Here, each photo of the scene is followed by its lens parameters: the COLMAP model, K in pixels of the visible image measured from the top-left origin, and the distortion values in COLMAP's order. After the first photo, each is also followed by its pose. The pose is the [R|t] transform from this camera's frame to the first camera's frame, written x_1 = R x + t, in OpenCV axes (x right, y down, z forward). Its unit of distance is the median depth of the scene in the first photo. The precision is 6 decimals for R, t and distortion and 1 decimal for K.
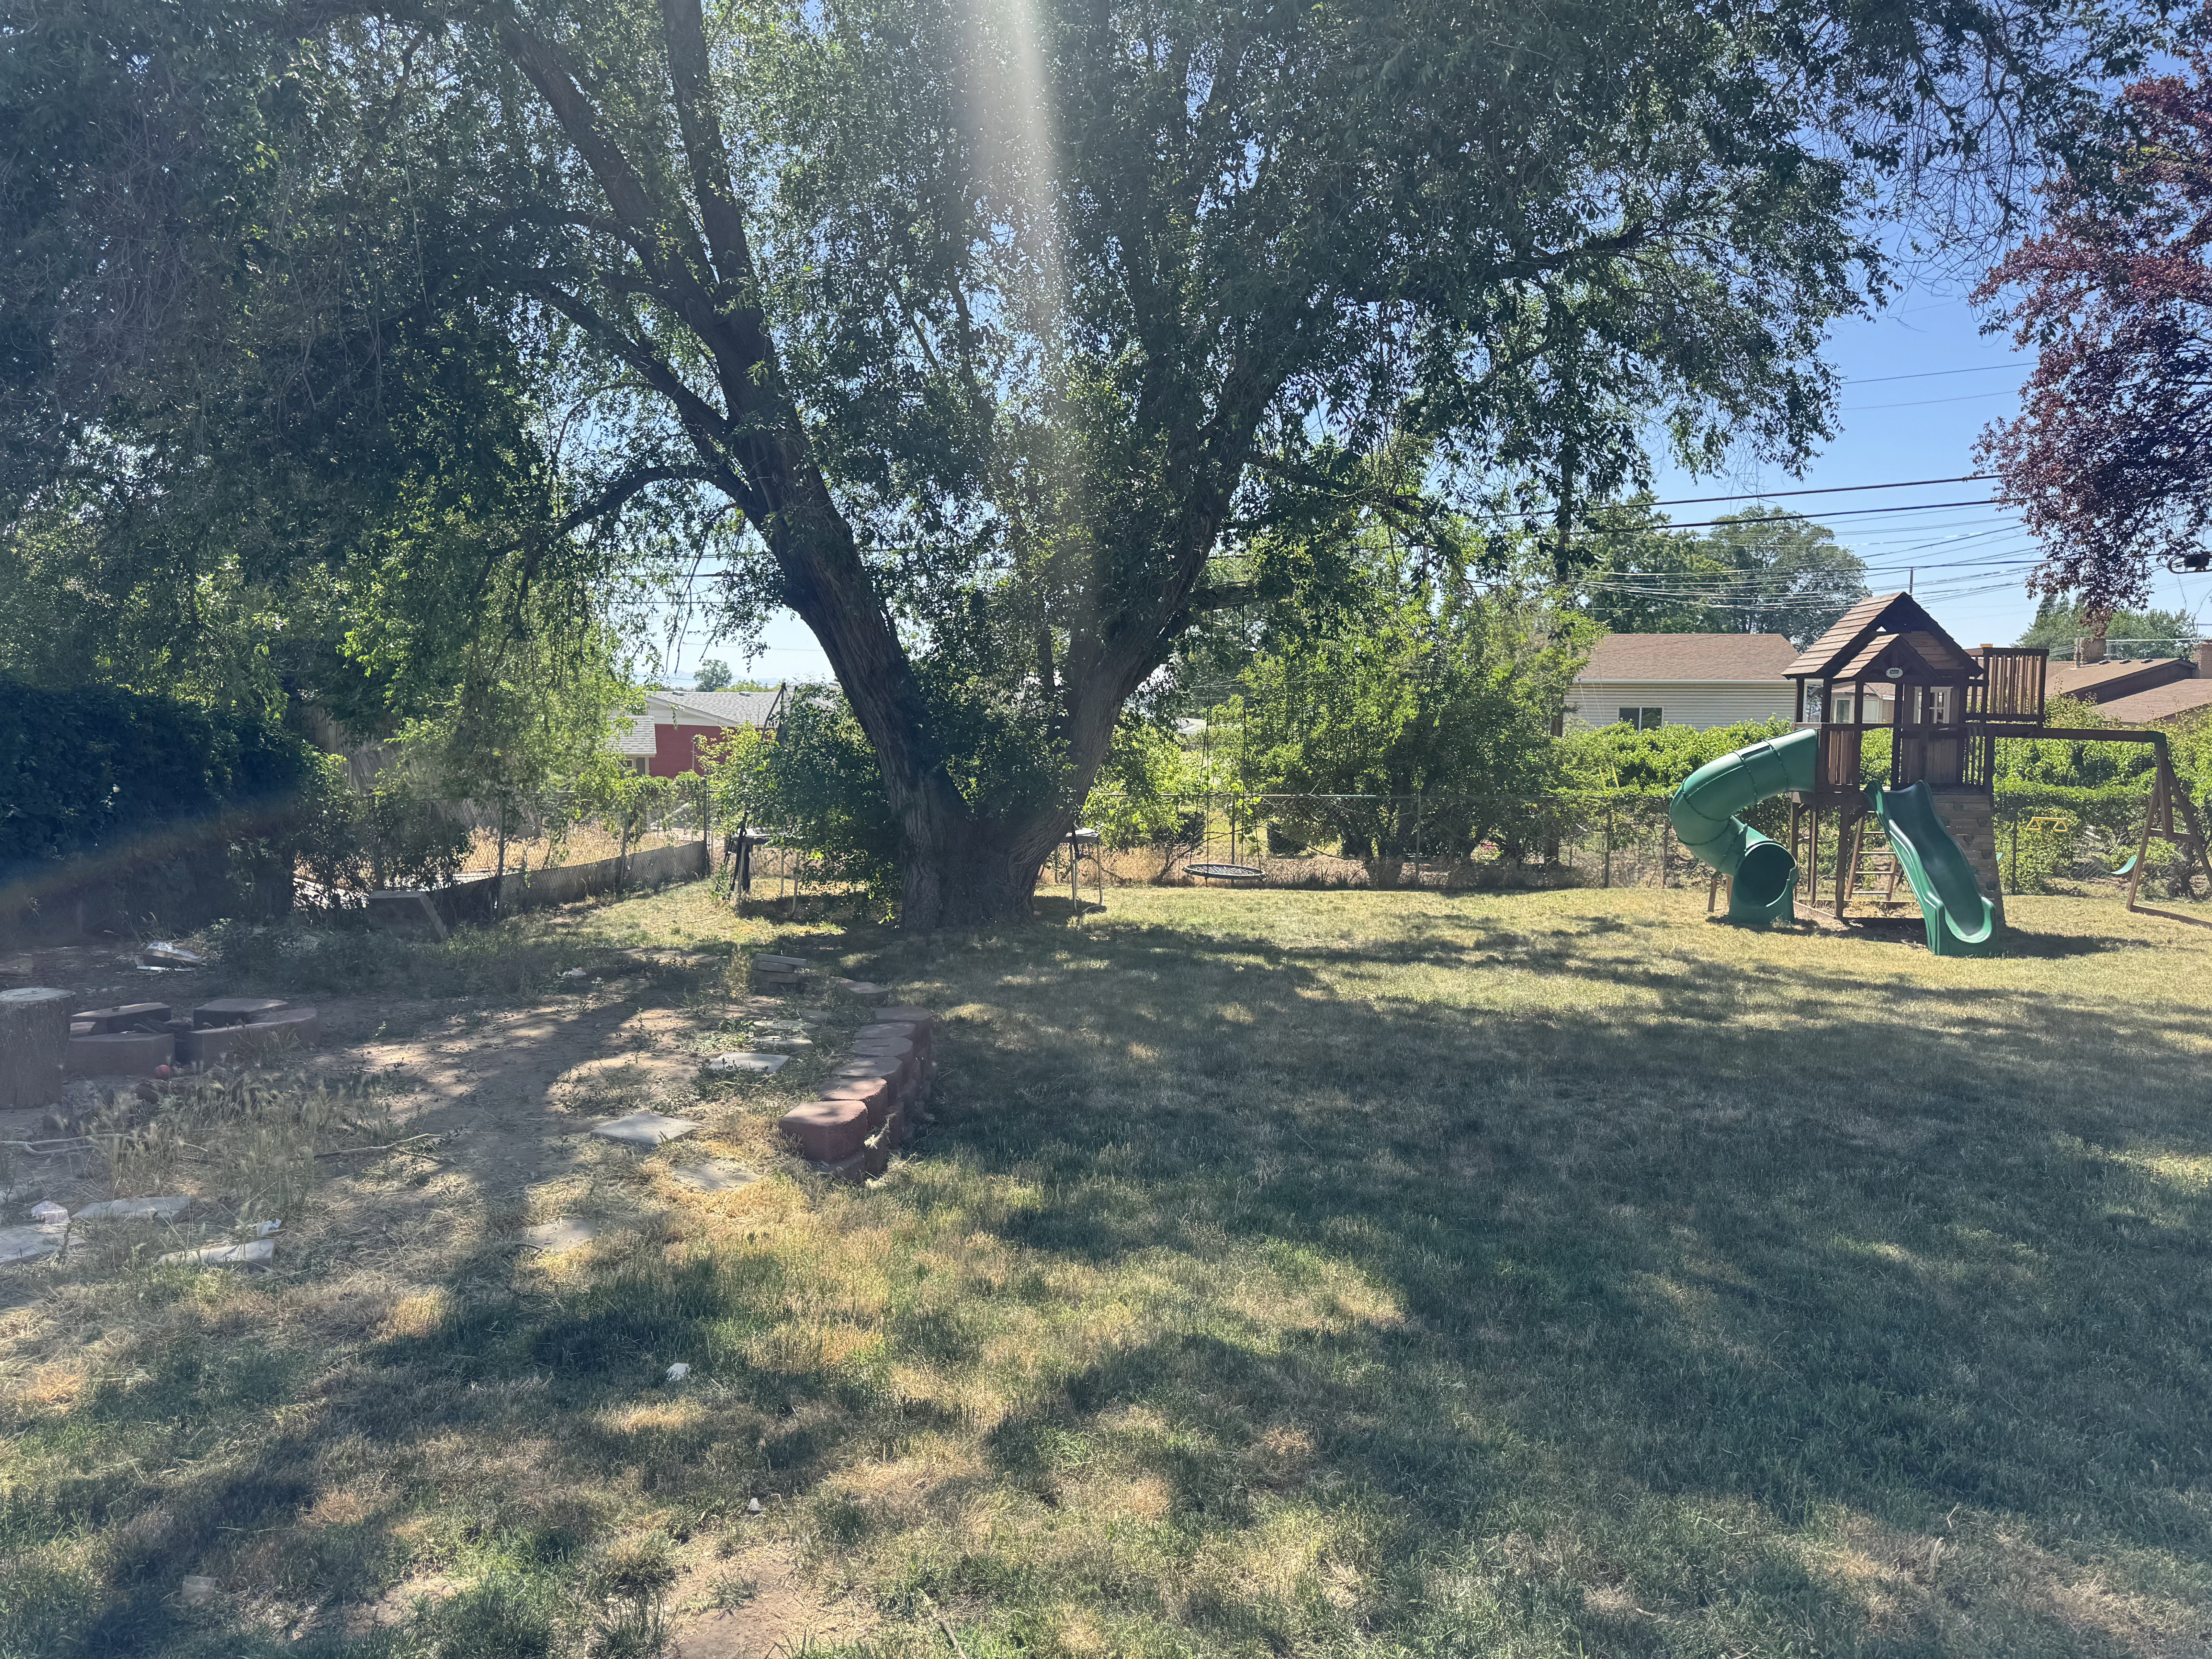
lens RADIAL K [[1536.2, 0, 1106.0], [0, 1536.2, 829.5], [0, 0, 1]] dist [0.119152, -0.159439]
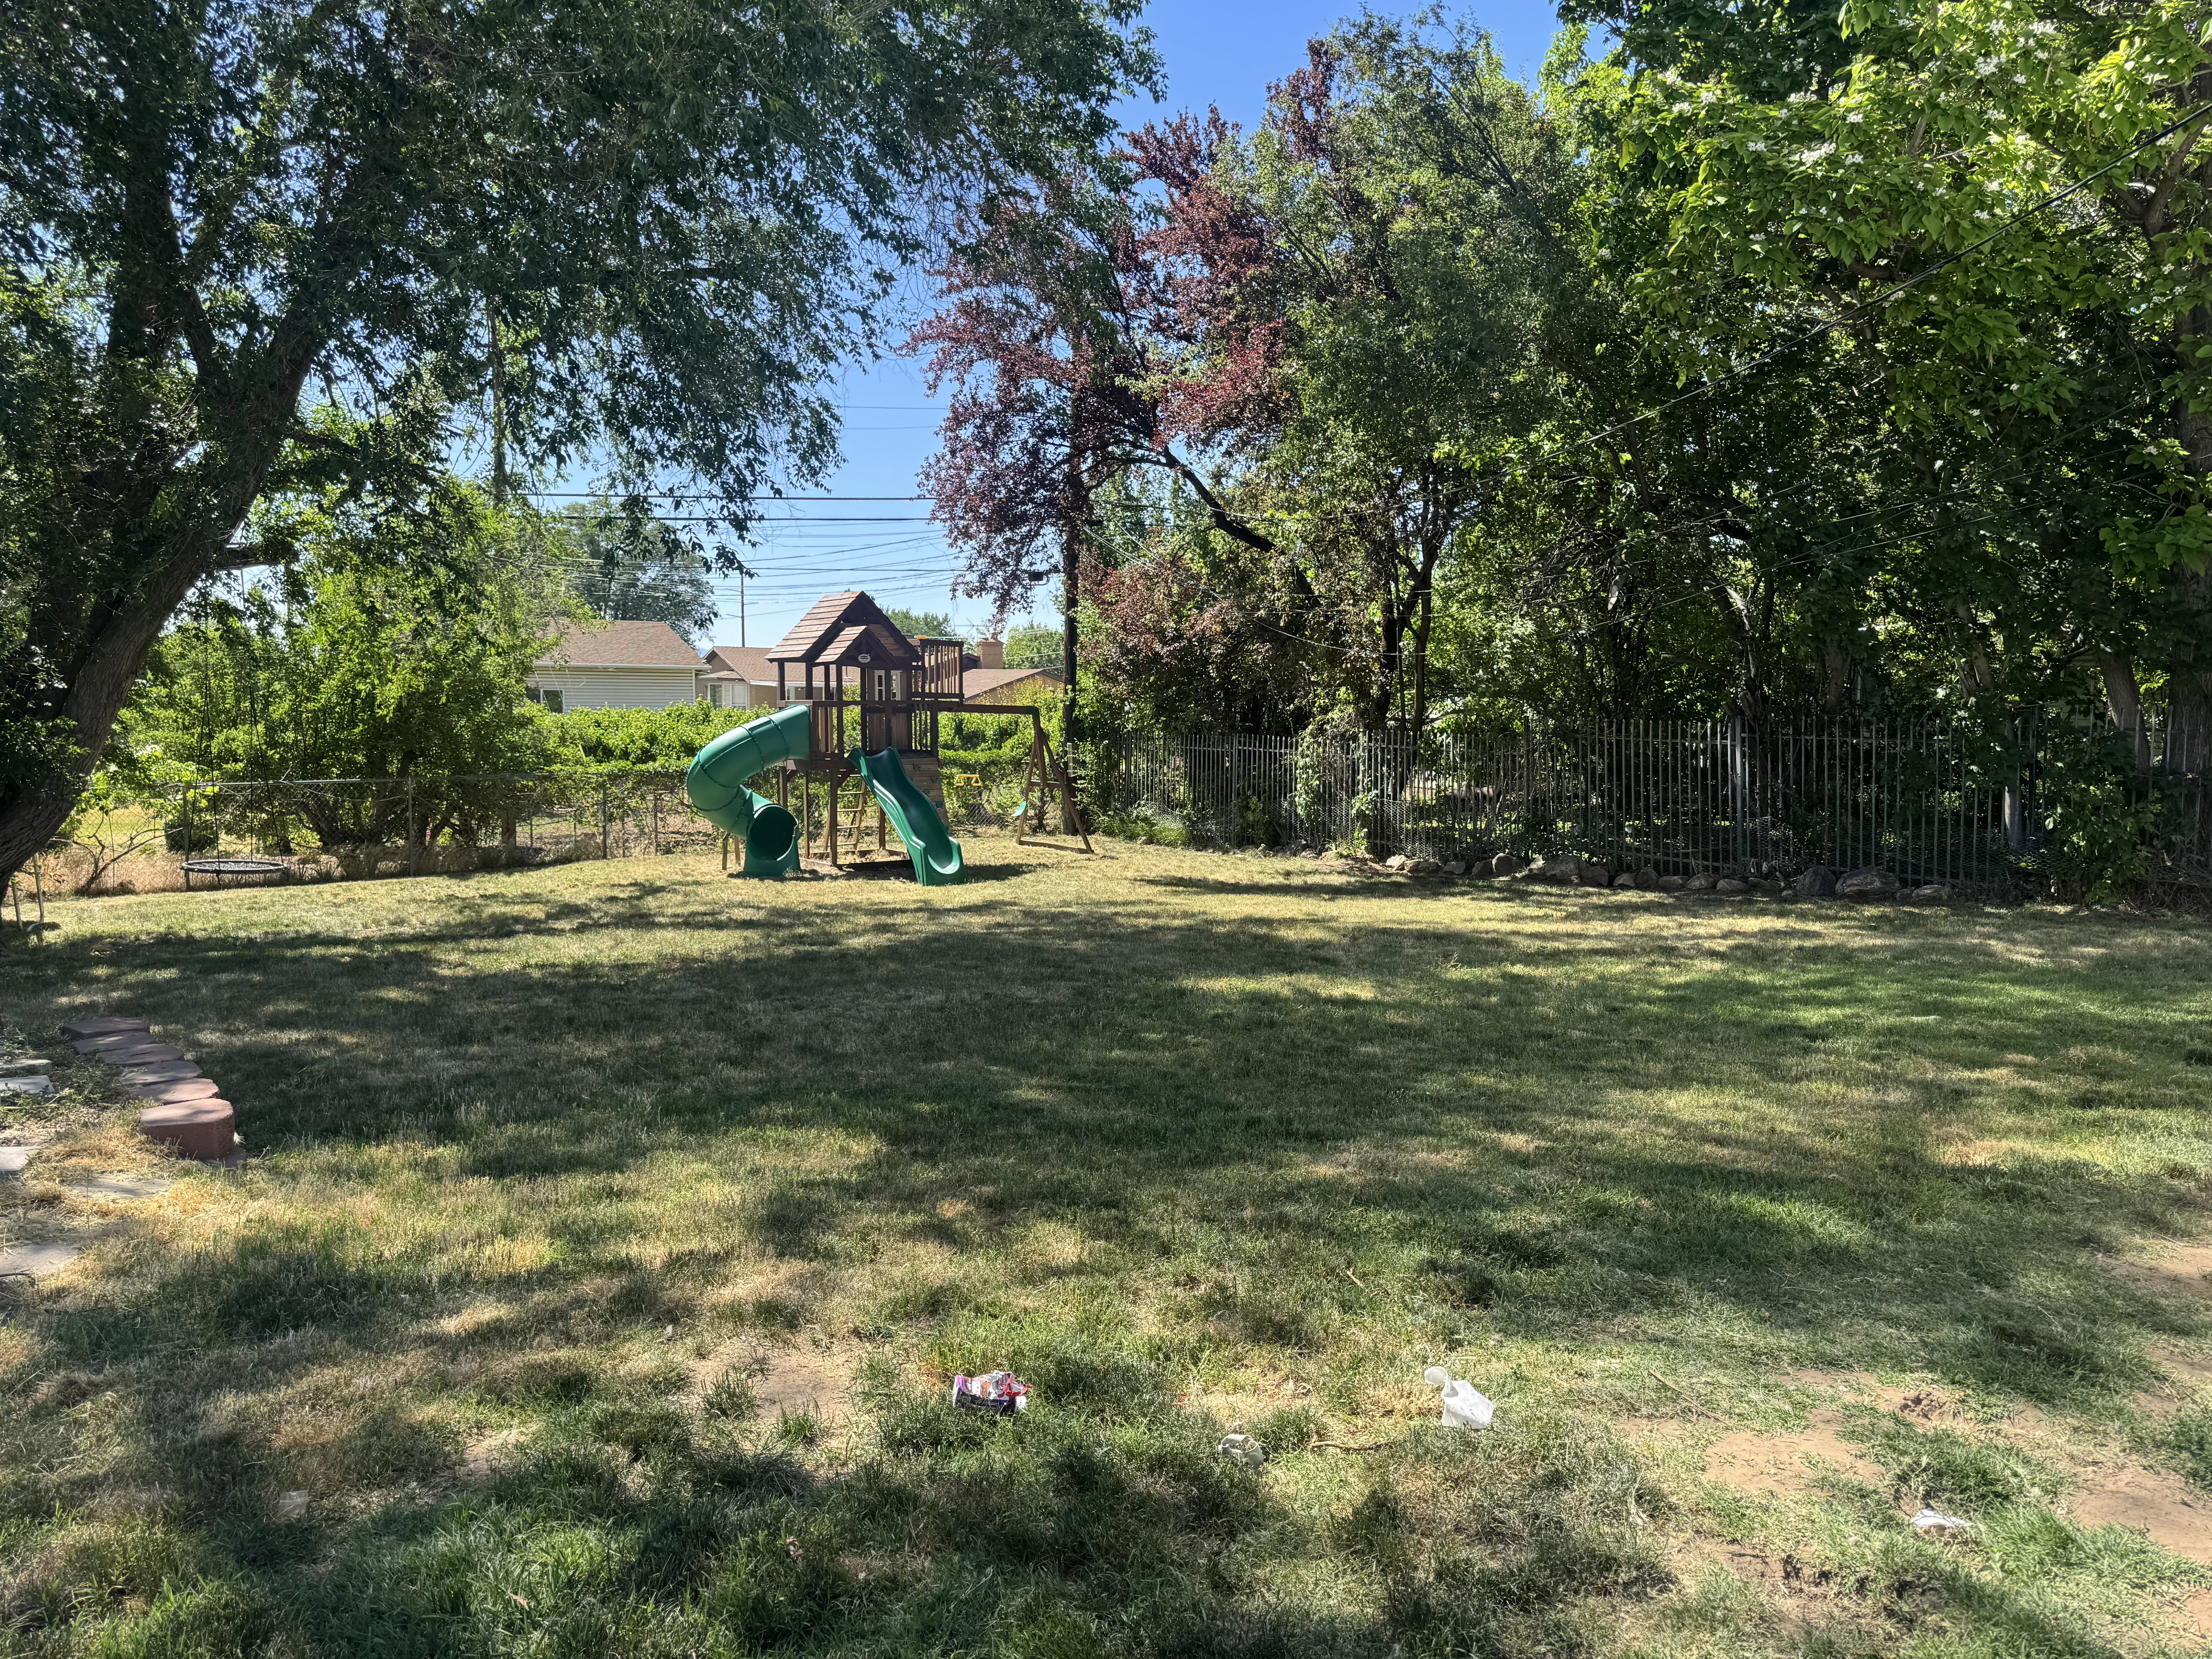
lens RADIAL K [[1536.2, 0, 1106.0], [0, 1536.2, 829.5], [0, 0, 1]] dist [0.119152, -0.159439]
pose [[0.760865, -0.060335, 0.646099, -0.125130], [0.053903, 0.998104, 0.029729, 0.005772], [-0.646667, 0.012207, 0.762675, -0.022552]]
